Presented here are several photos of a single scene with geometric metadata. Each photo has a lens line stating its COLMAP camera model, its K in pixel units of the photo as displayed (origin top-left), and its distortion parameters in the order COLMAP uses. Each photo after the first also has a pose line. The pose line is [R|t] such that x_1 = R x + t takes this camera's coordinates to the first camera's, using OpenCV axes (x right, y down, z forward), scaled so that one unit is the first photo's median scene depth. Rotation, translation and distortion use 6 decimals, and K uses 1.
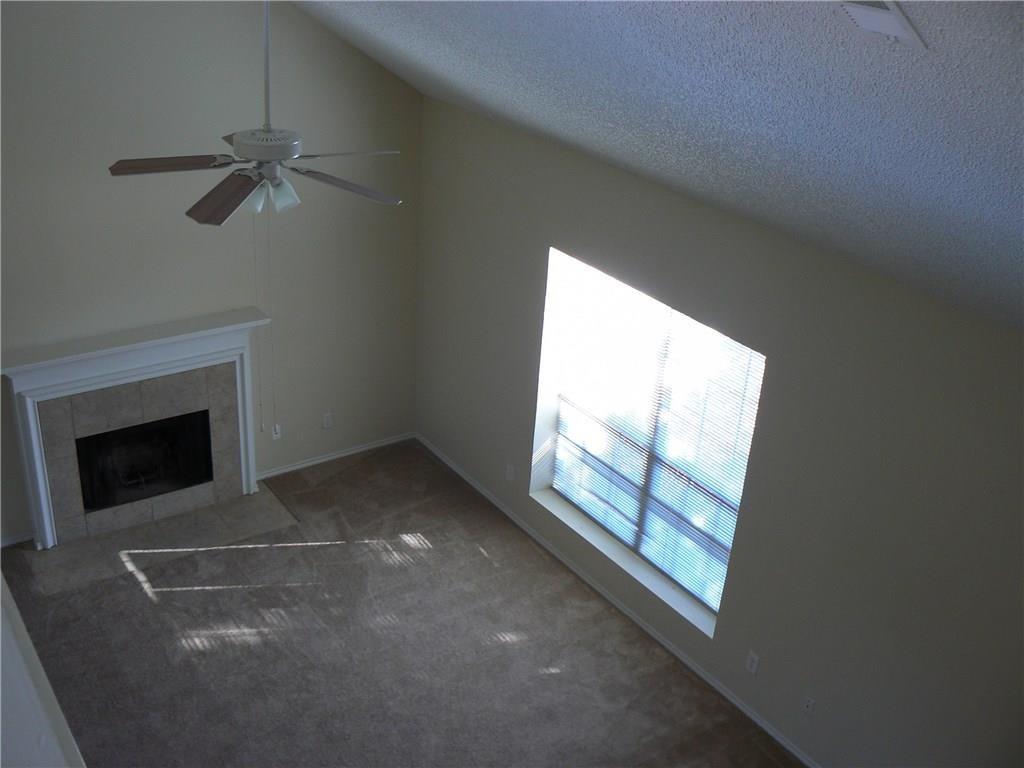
lens RADIAL K [[1079.1, 0, 531.3], [0, 1079.1, 384.2], [0, 0, 1]] dist [-0.144361, 0.013780]
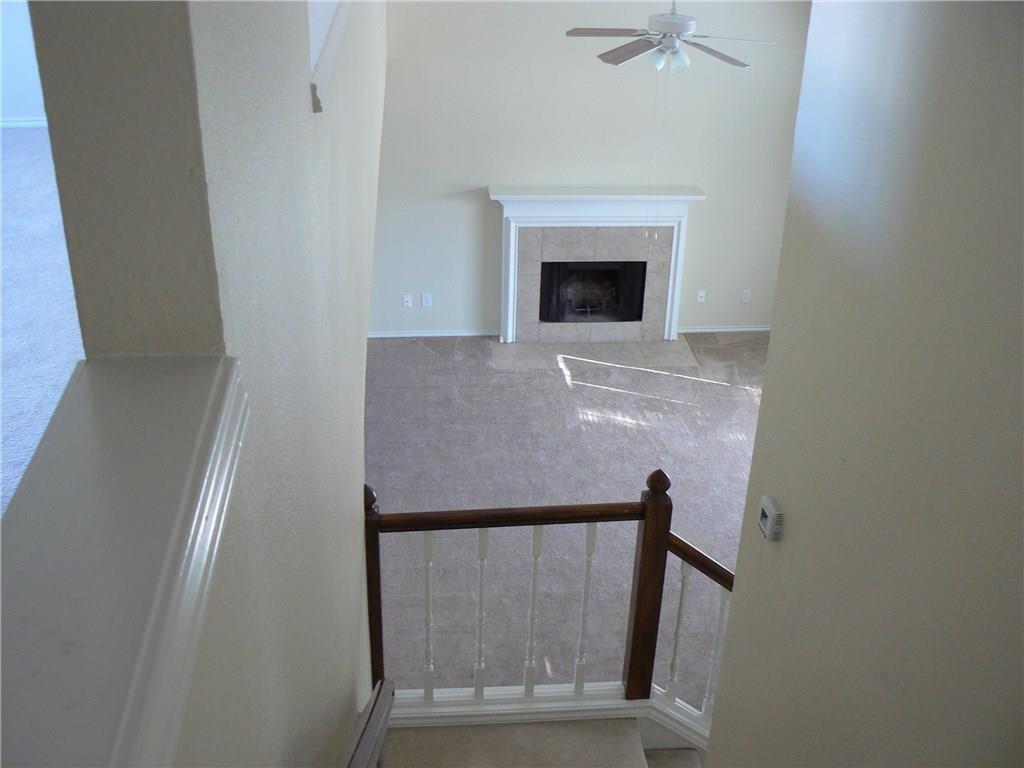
lens RADIAL K [[1098.7, 0, 512.0], [0, 1098.7, 384.0], [0, 0, 1]] dist [-0.191845, 0.205417]
pose [[0.855528, 0.190924, -0.481269, 0.221550], [-0.187175, 0.980710, 0.056326, 0.129443], [0.482739, 0.041893, 0.874762, -0.213222]]
